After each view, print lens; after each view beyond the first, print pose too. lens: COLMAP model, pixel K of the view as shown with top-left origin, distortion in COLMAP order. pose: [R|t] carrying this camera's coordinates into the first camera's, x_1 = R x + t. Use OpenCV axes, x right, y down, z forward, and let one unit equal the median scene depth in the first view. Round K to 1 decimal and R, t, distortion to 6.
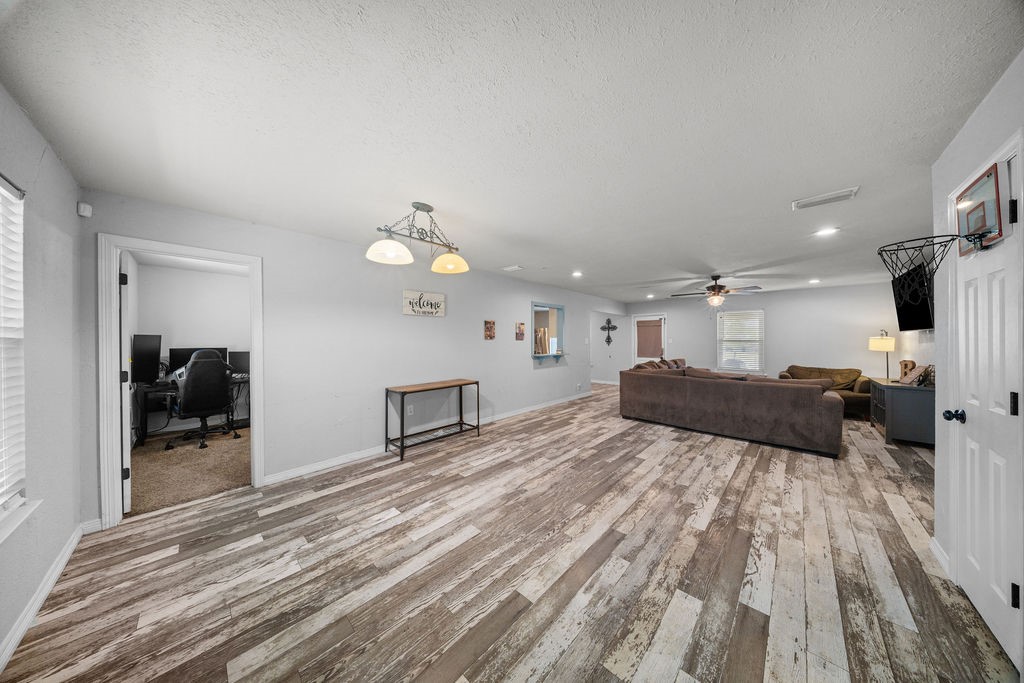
lens RADIAL K [[299.8, 0, 515.5], [0, 299.8, 337.4], [0, 0, 1]] dist [0.009127, -0.003759]
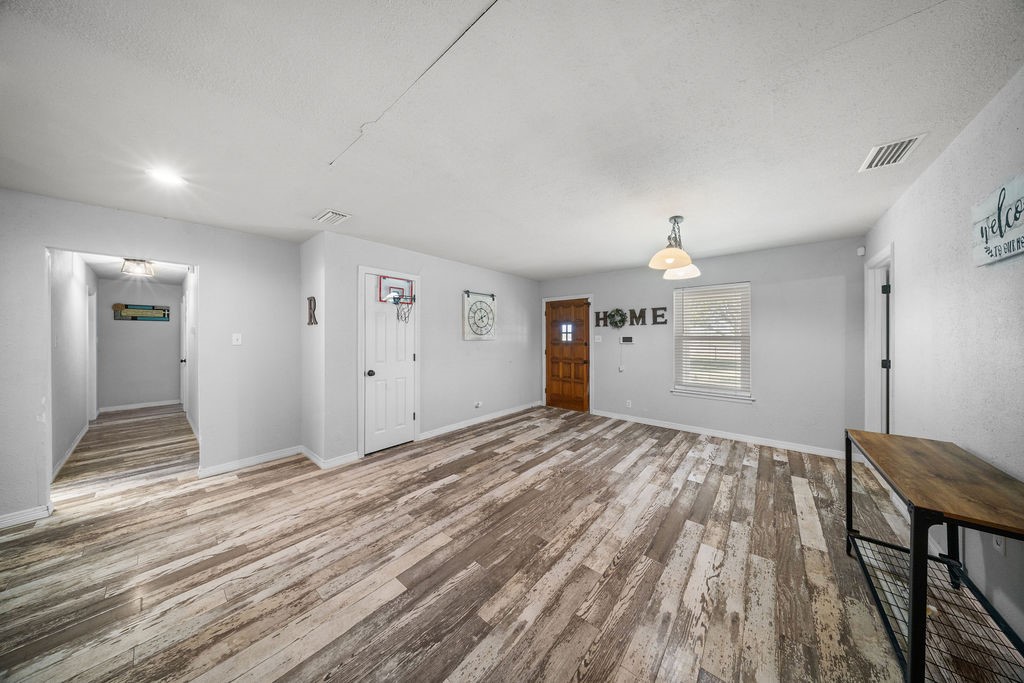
lens RADIAL K [[302.7, 0, 515.5], [0, 302.7, 339.4], [0, 0, 1]] dist [0.009060, -0.003908]
pose [[-0.998449, 0.003472, -0.055566, 0.320908], [0.003490, 0.999994, -0.000224, 0.014334], [0.055565, -0.000418, -0.998455, 1.858862]]
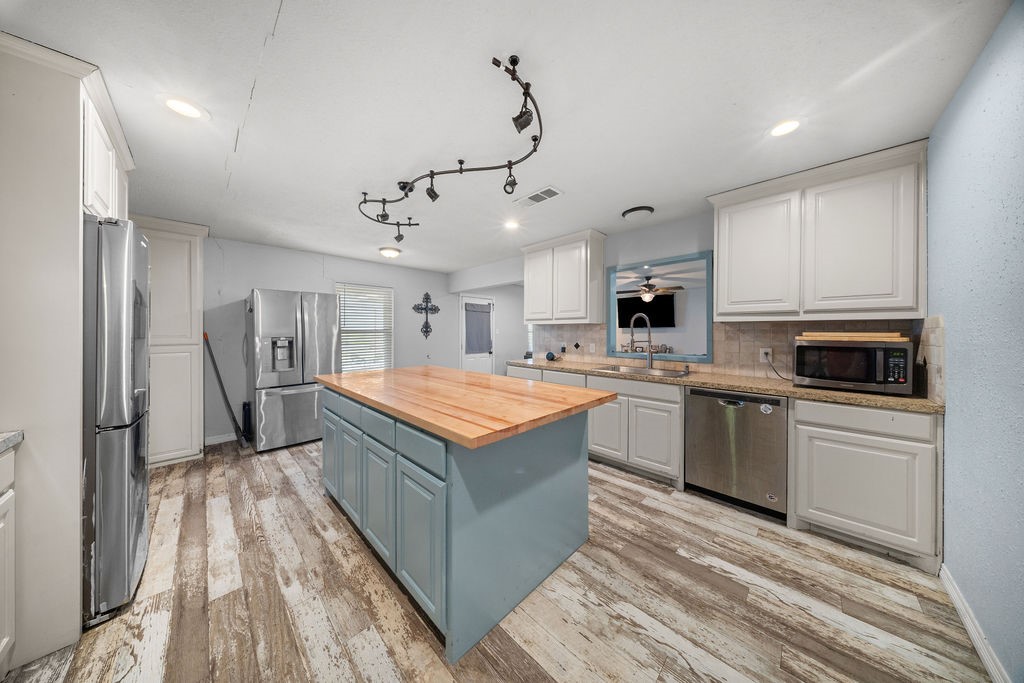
lens RADIAL K [[299.8, 0, 515.5], [0, 299.8, 337.4], [0, 0, 1]] dist [0.009127, -0.003759]
pose [[0.014113, -0.010469, 0.999846, -0.969460], [-0.015204, 0.999827, 0.010684, 0.056232], [-0.999785, -0.015352, 0.013951, 2.770900]]
